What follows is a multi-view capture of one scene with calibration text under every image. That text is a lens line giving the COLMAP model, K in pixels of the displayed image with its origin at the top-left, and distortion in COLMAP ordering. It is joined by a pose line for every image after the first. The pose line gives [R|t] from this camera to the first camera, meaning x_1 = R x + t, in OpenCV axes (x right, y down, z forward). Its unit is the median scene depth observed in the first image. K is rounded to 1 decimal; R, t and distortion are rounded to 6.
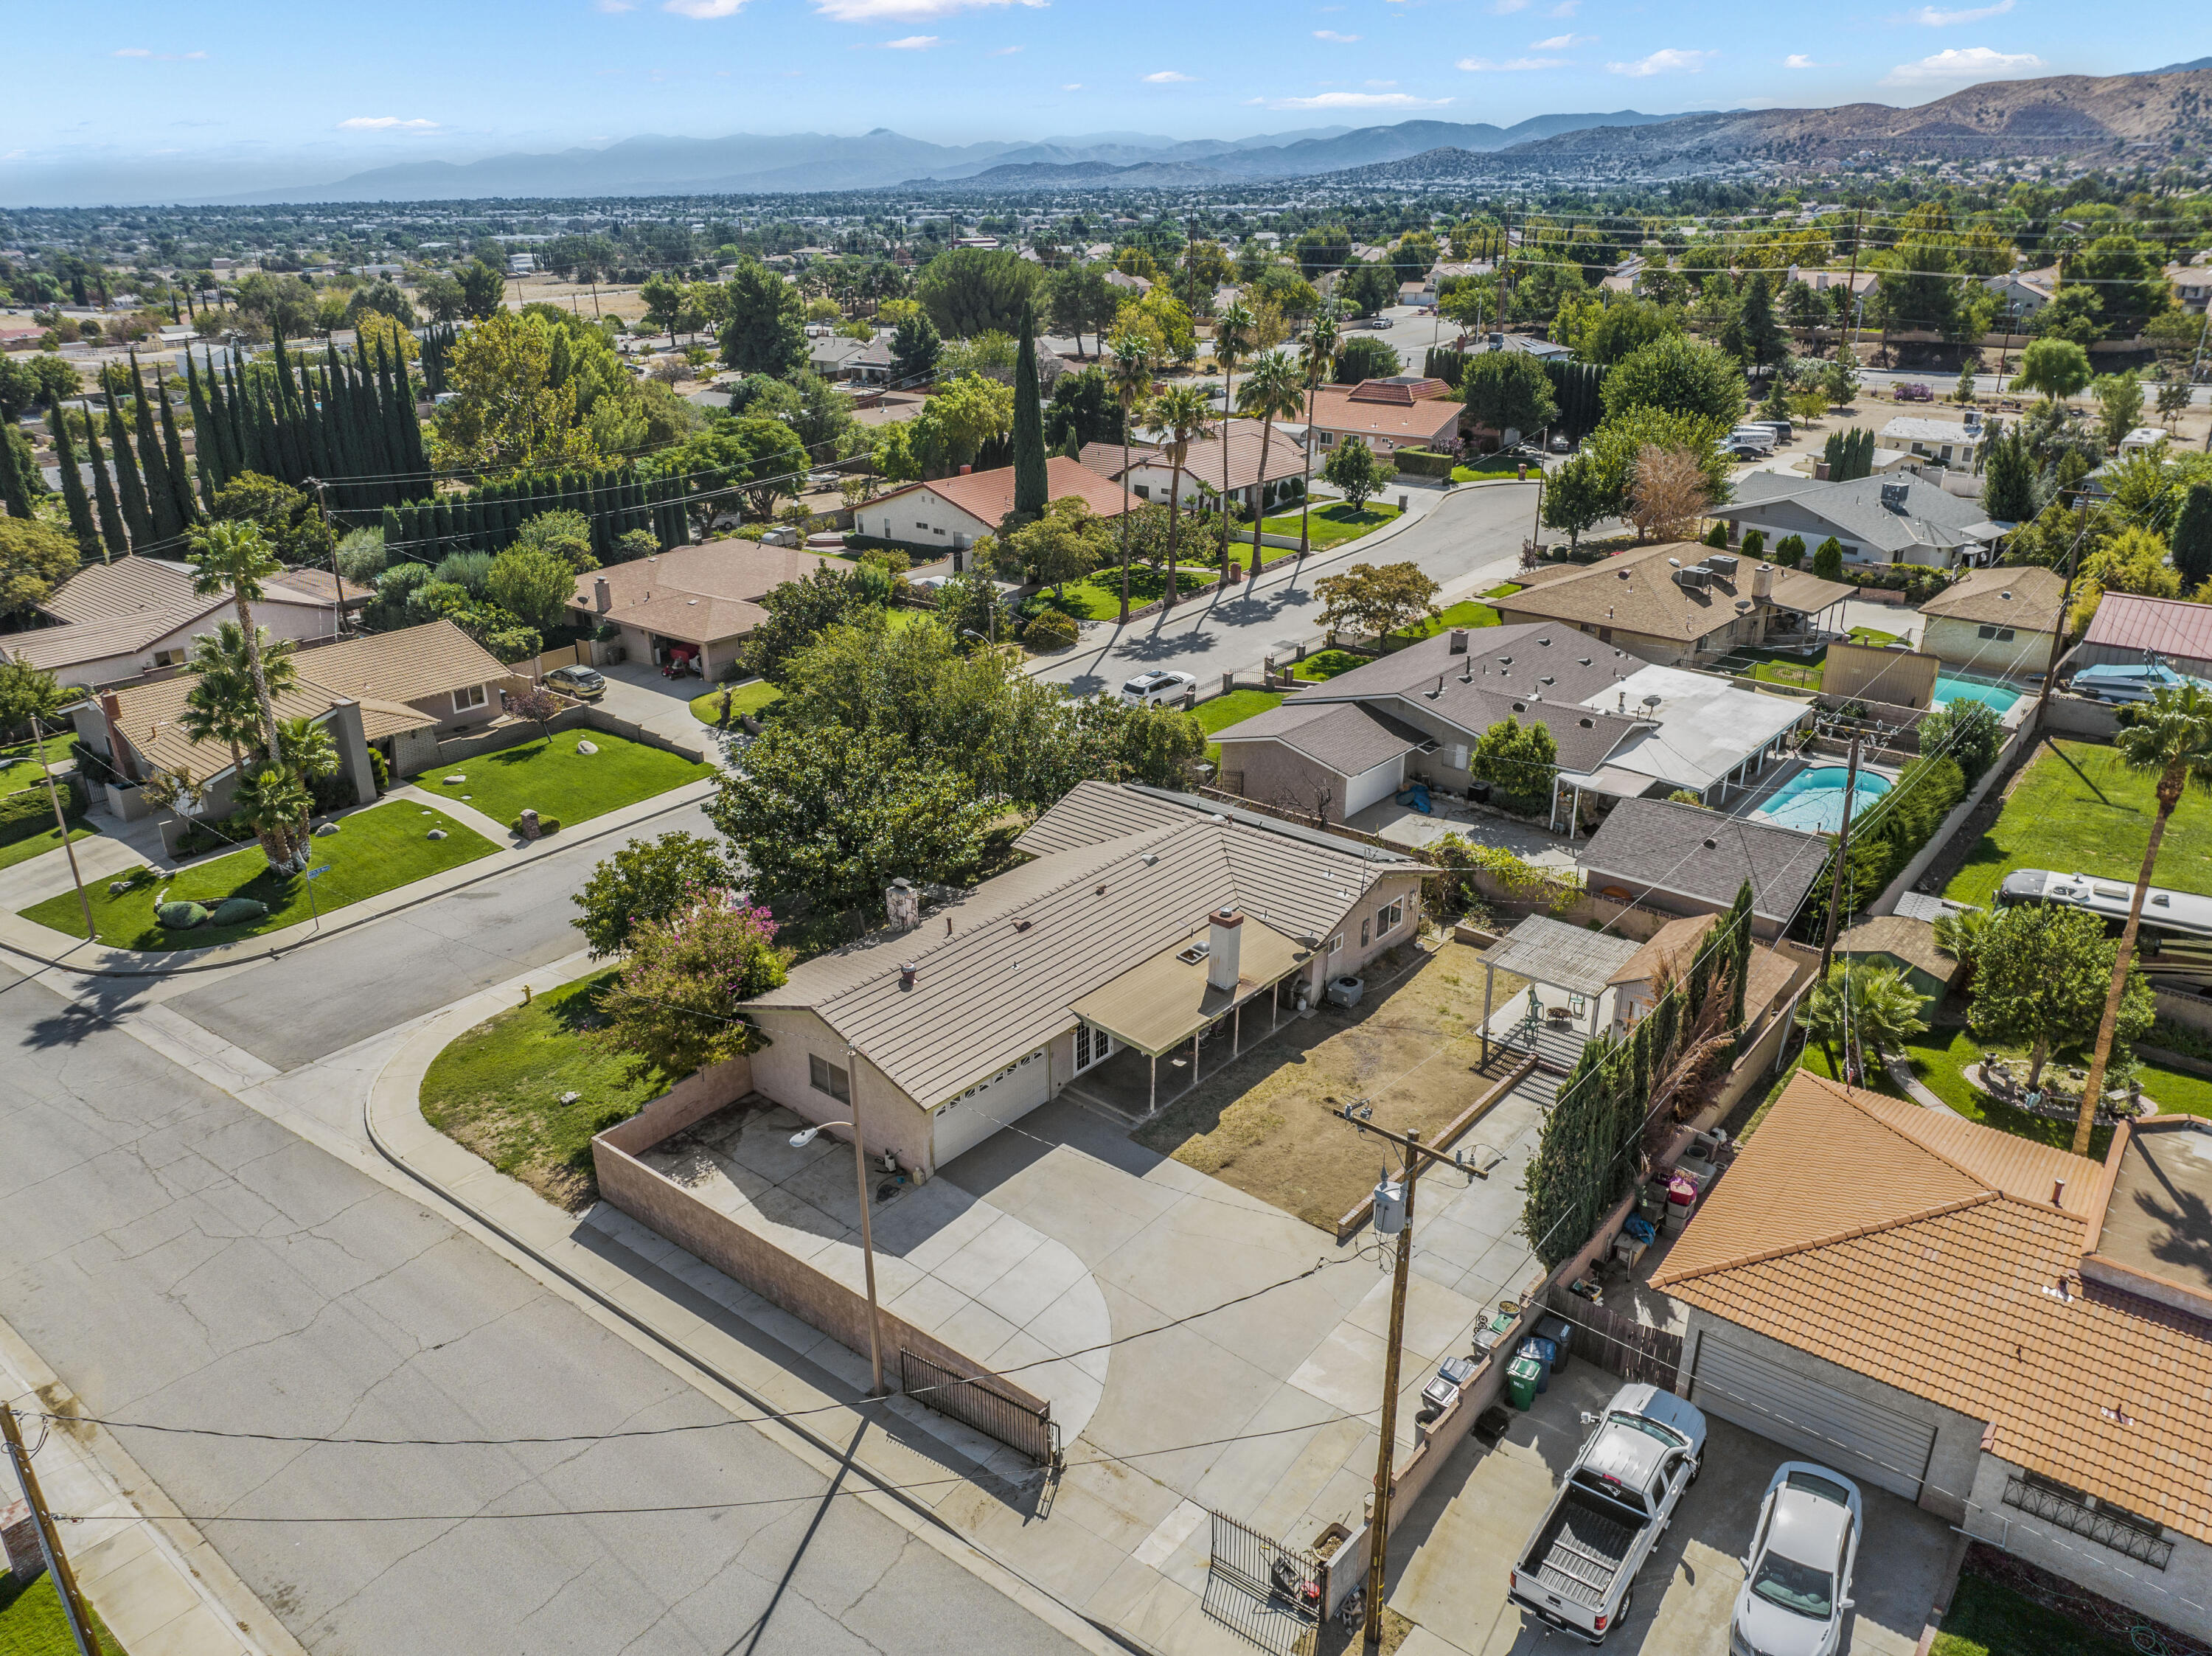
lens RADIAL K [[1565.3, 0, 1106.0], [0, 1565.3, 828.0], [0, 0, 1]] dist [-0.046950, 0.015177]
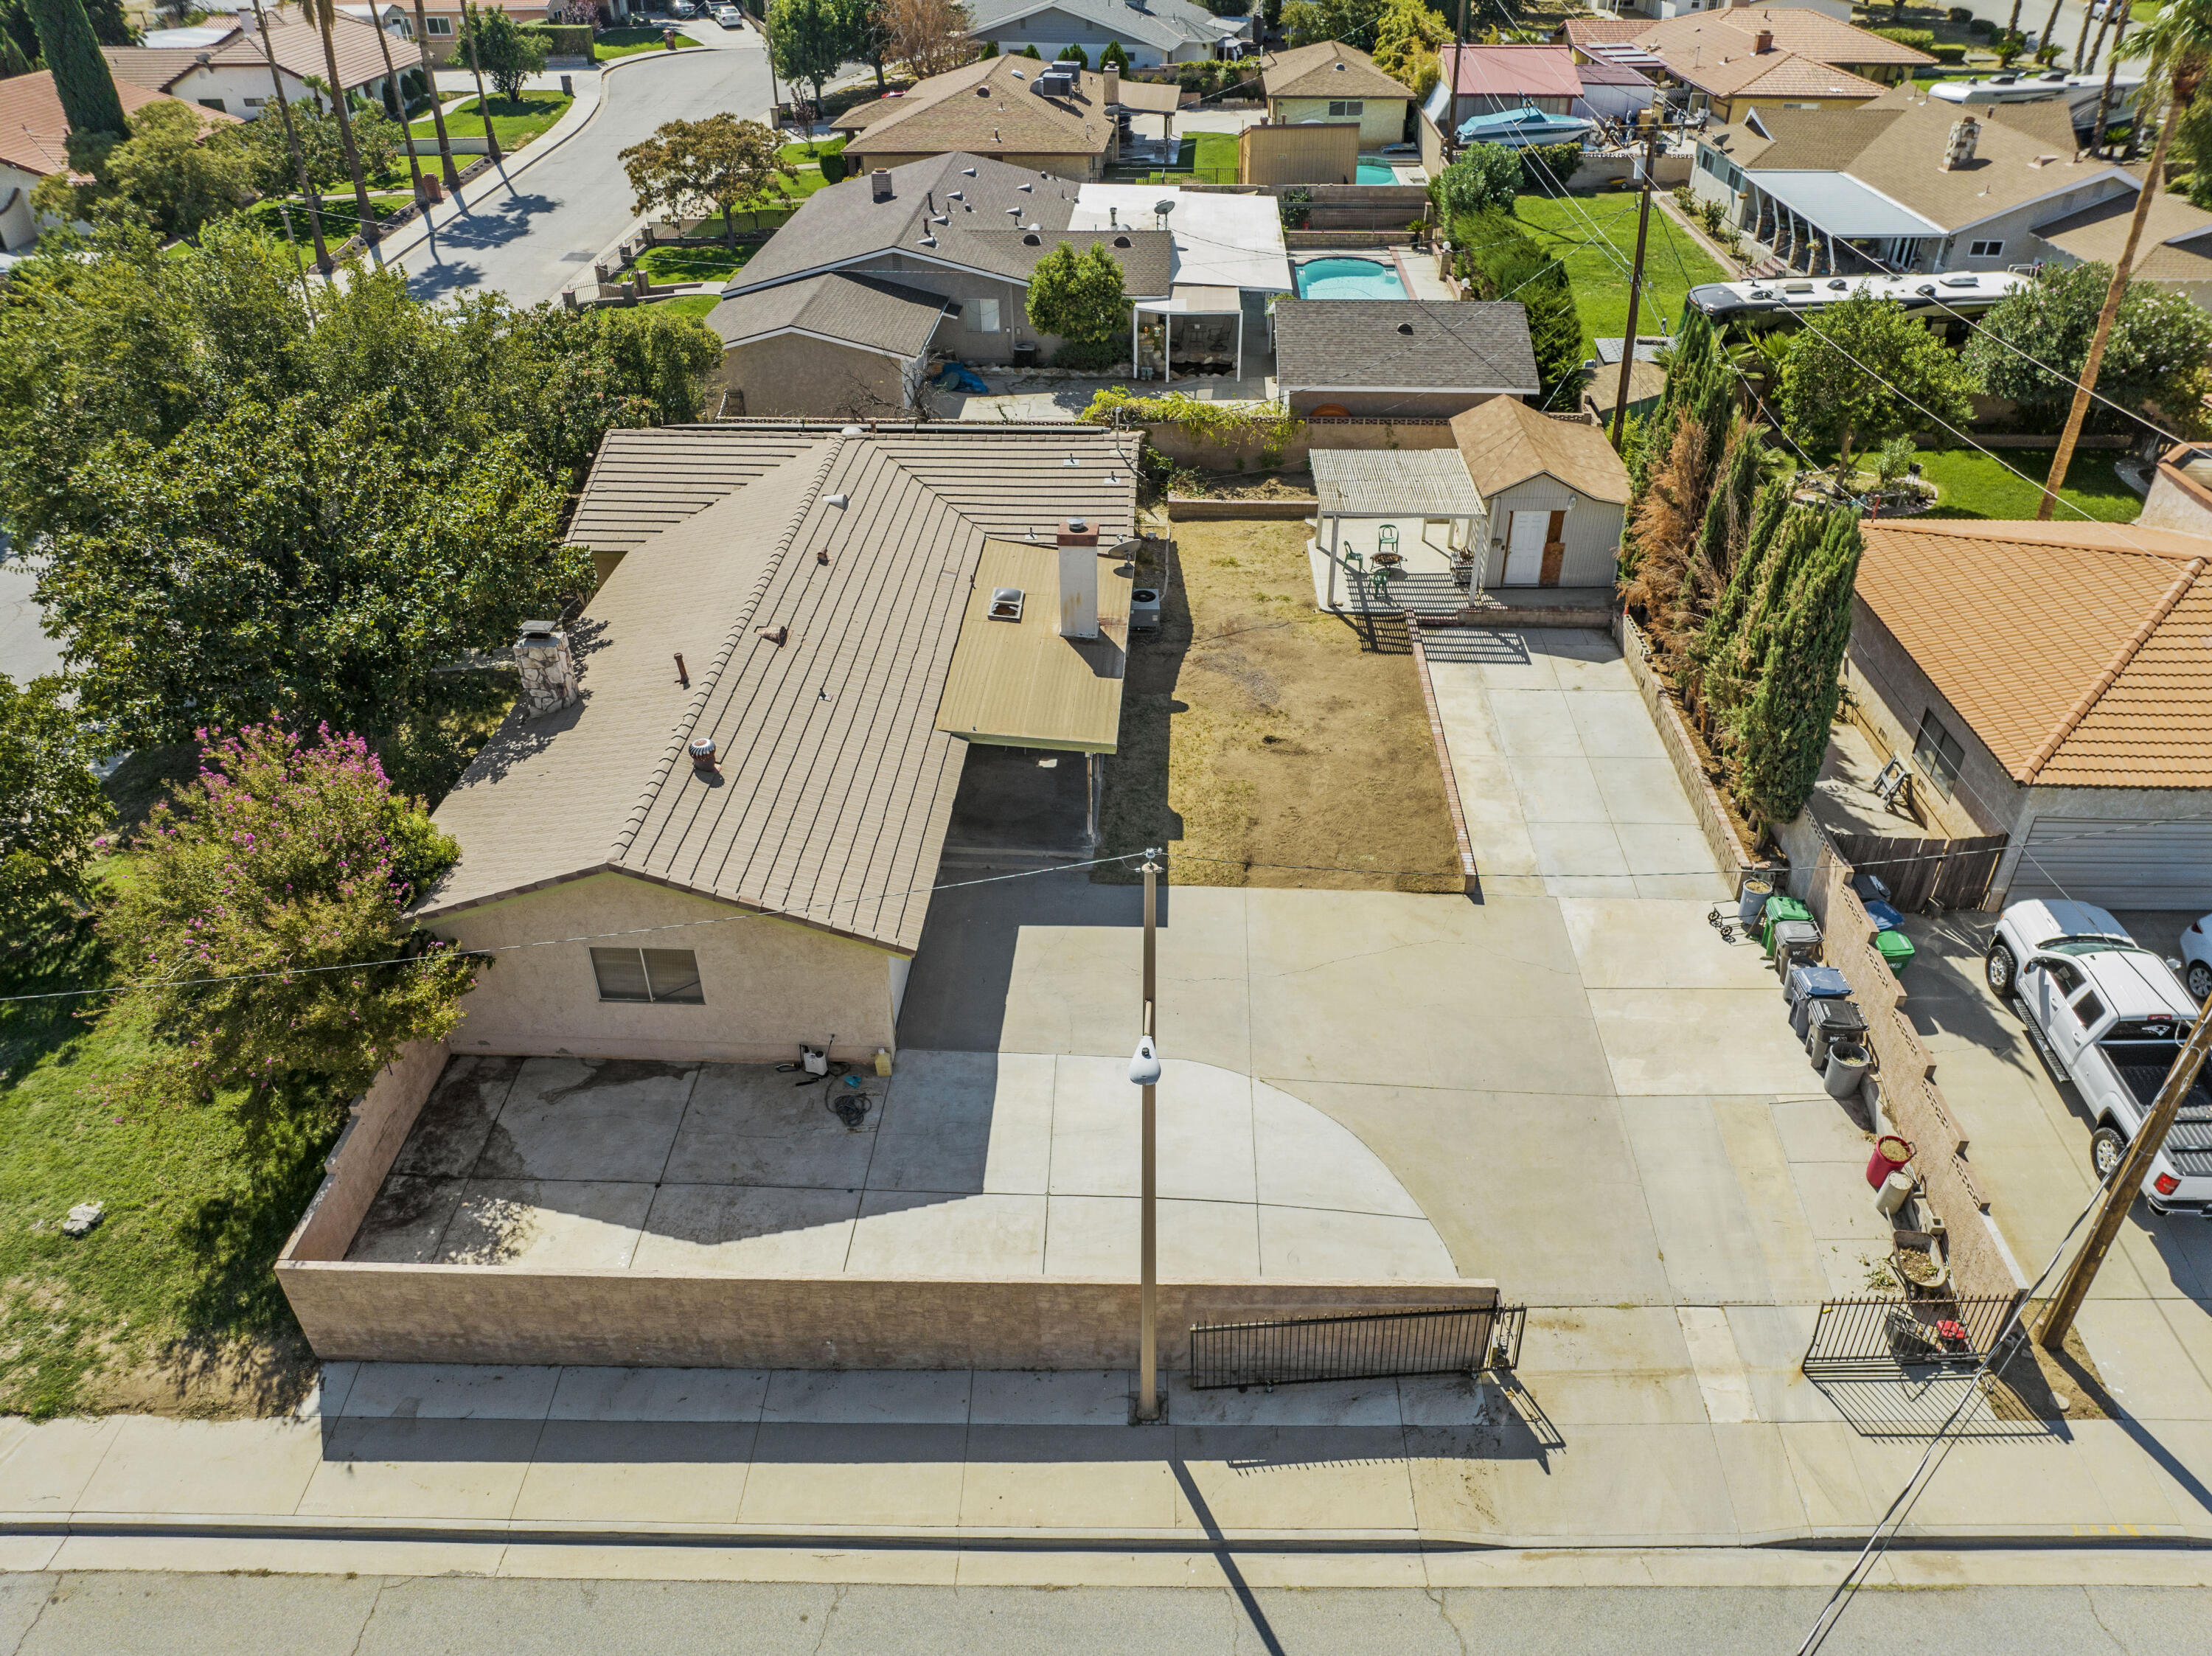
lens RADIAL K [[1565.3, 0, 1106.0], [0, 1565.3, 828.0], [0, 0, 1]] dist [-0.046950, 0.015177]
pose [[0.799070, -0.340461, 0.495554, -0.294331], [0.232633, 0.935102, 0.267330, -0.000748], [-0.554409, -0.098334, 0.826414, 0.432482]]
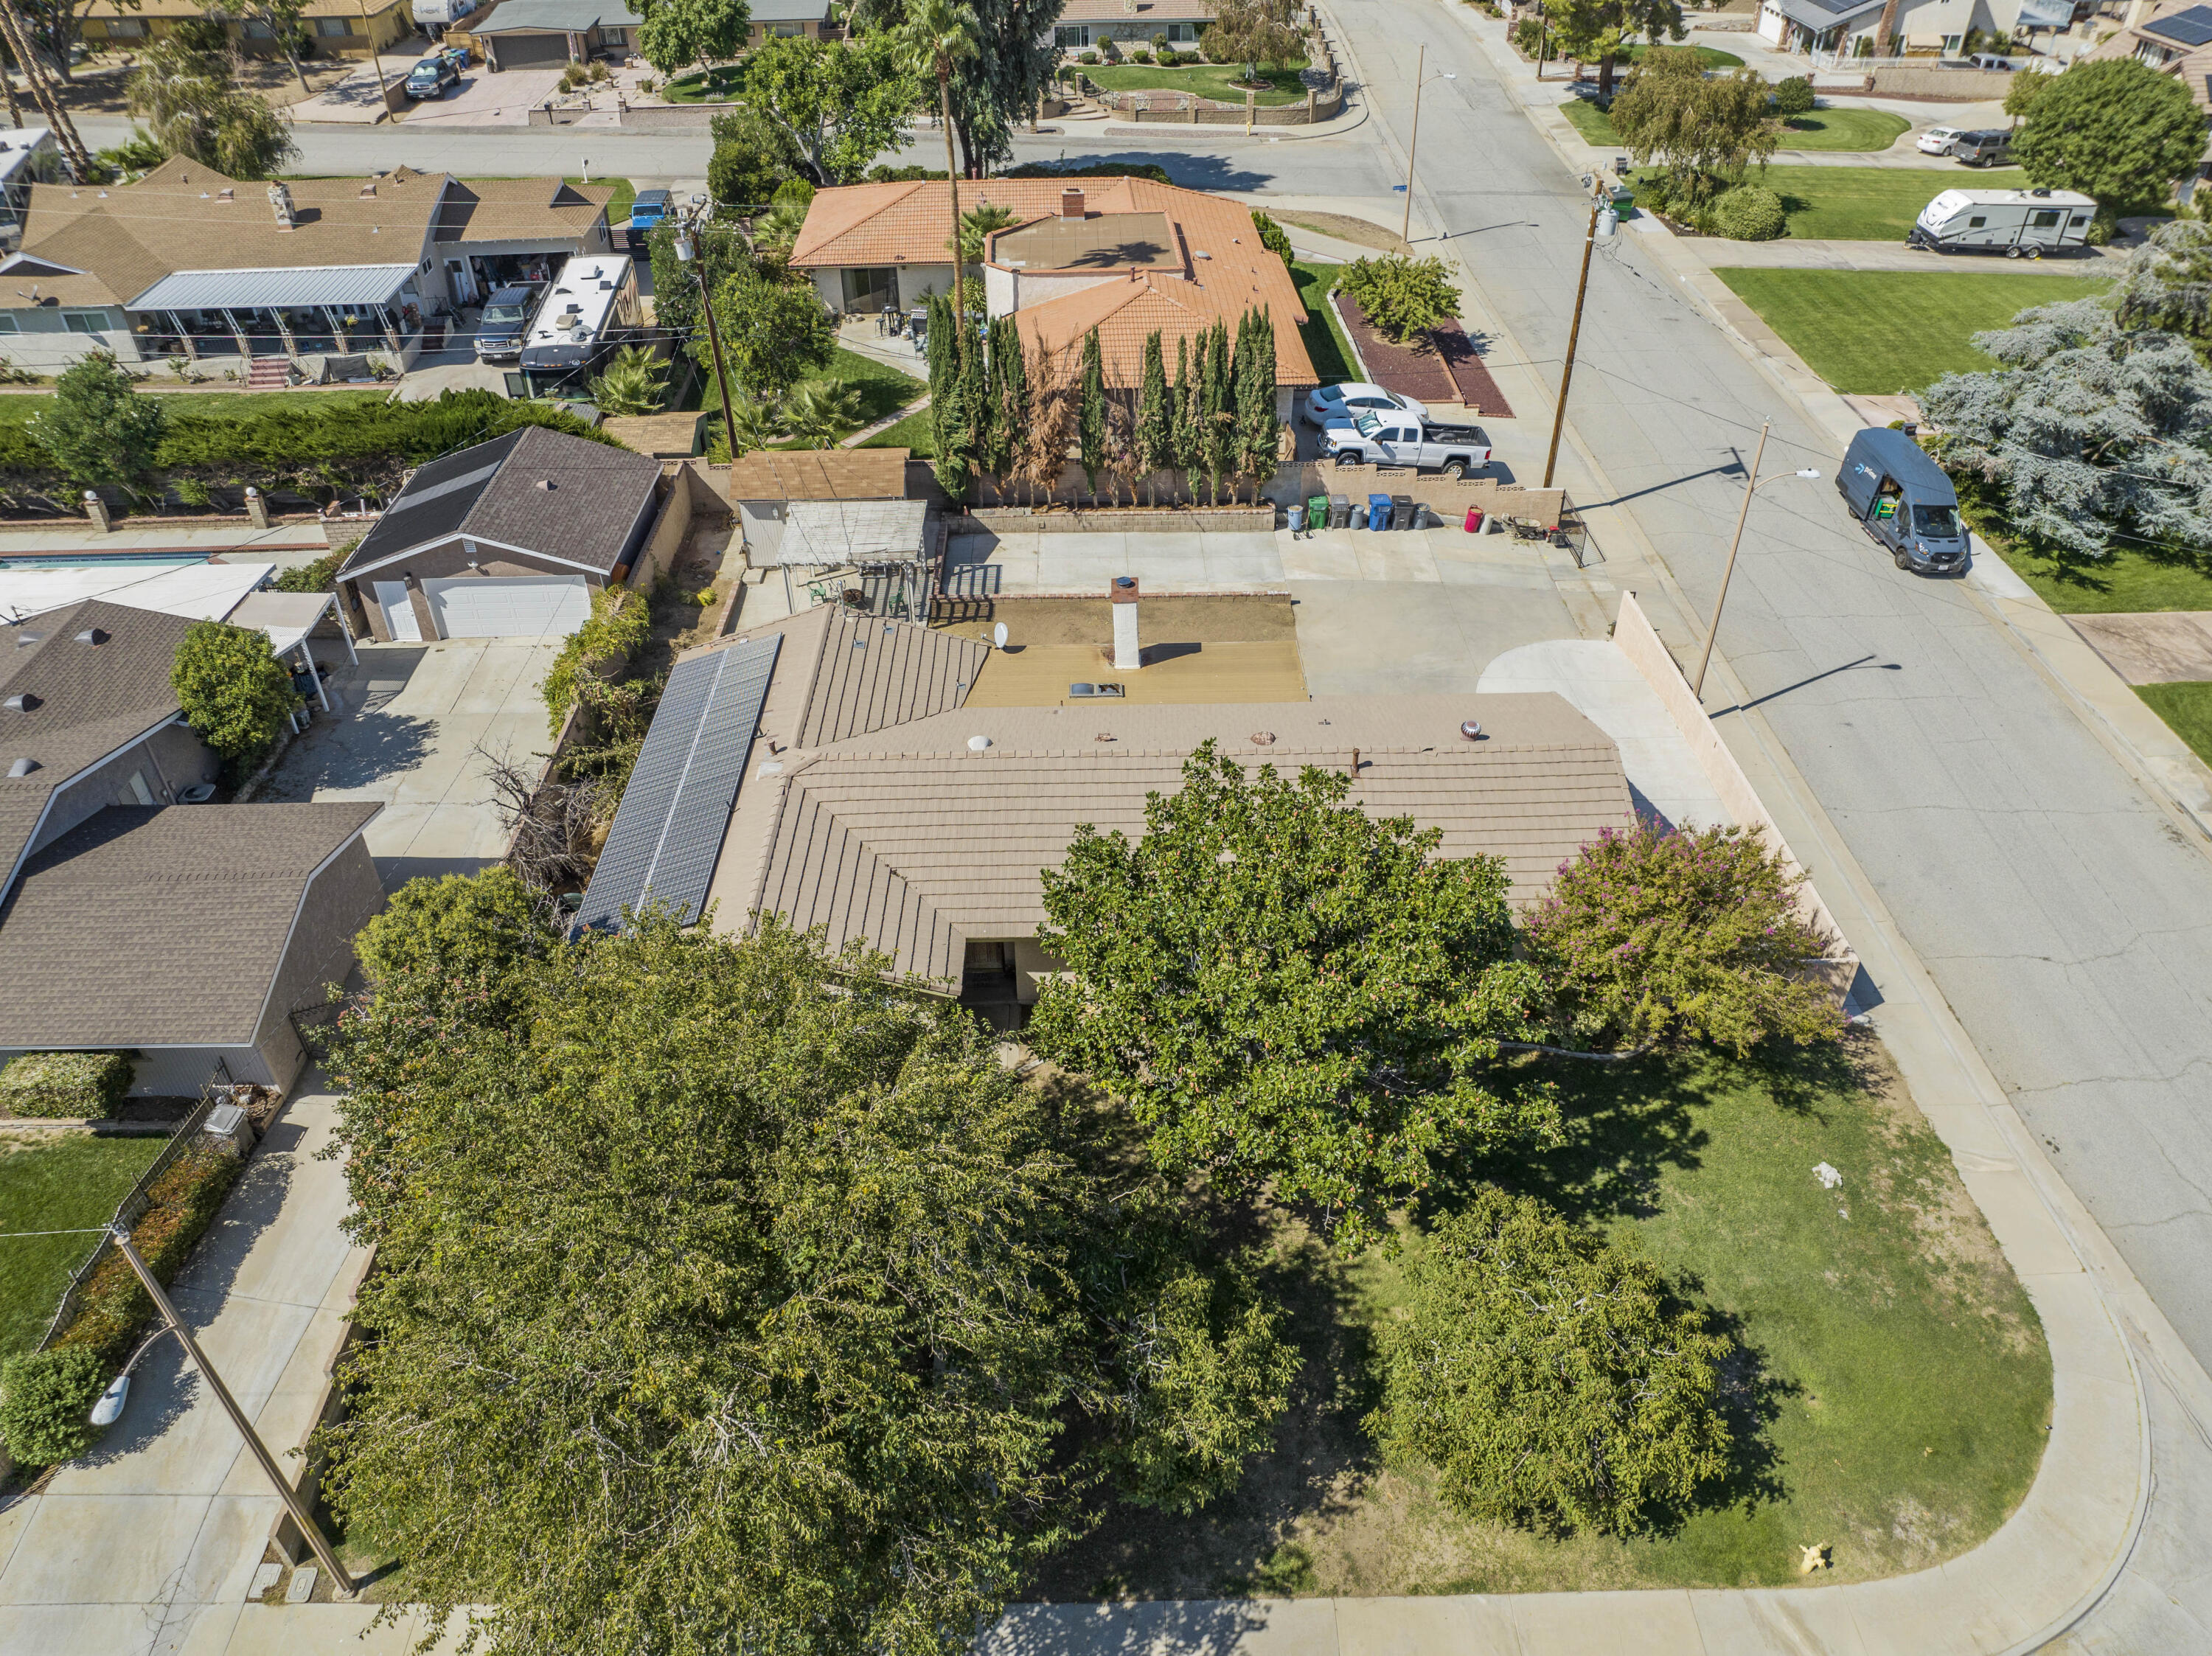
lens RADIAL K [[1565.3, 0, 1106.0], [0, 1565.3, 828.0], [0, 0, 1]] dist [-0.046950, 0.015177]
pose [[-0.655925, -0.451785, 0.604693, -0.492234], [0.295011, 0.583947, 0.756290, -0.515789], [-0.694789, 0.674460, -0.249744, 1.325752]]
